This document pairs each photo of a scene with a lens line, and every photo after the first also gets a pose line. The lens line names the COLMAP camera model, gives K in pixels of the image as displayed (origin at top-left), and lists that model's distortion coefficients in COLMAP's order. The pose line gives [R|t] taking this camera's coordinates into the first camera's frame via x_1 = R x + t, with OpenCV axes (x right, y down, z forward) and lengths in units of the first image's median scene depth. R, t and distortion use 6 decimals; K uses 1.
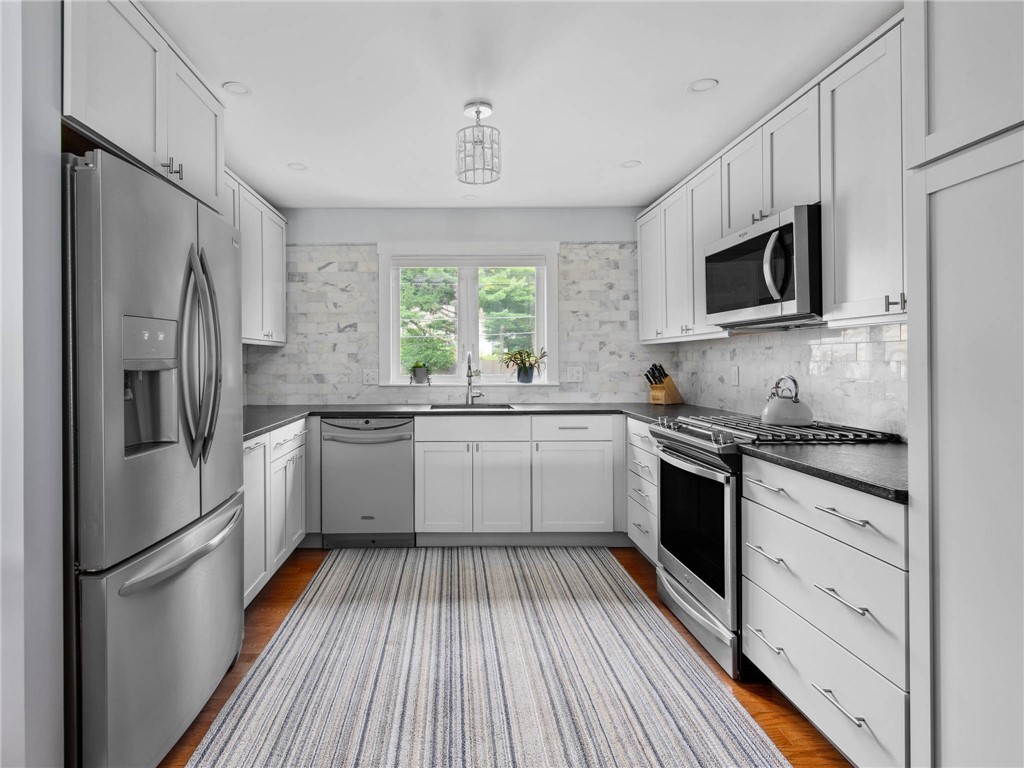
lens RADIAL K [[553.3, 0, 510.7], [0, 553.3, 365.8], [0, 0, 1]] dist [0.001304, 0.000035]
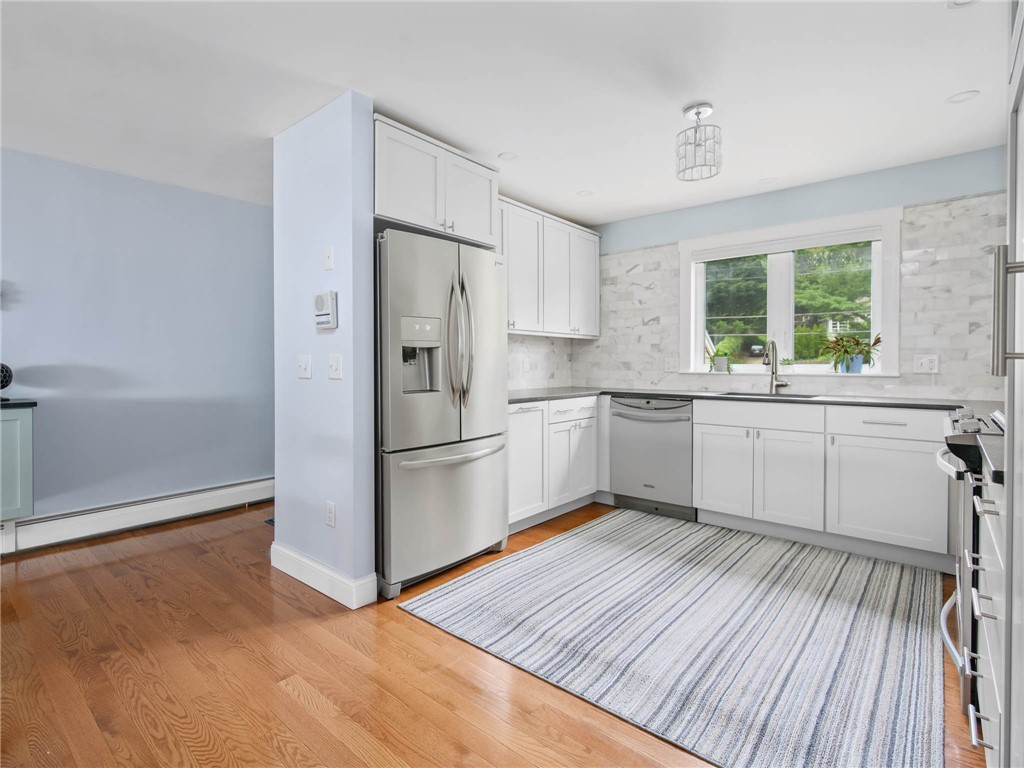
lens RADIAL K [[542.1, 0, 491.7], [0, 542.1, 373.8], [0, 0, 1]] dist [-0.000553, -0.001685]
pose [[0.740351, 0.011567, -0.672121, 0.238741], [-0.000352, 0.999858, 0.016819, 0.022702], [0.672221, -0.012215, 0.740250, -0.042077]]
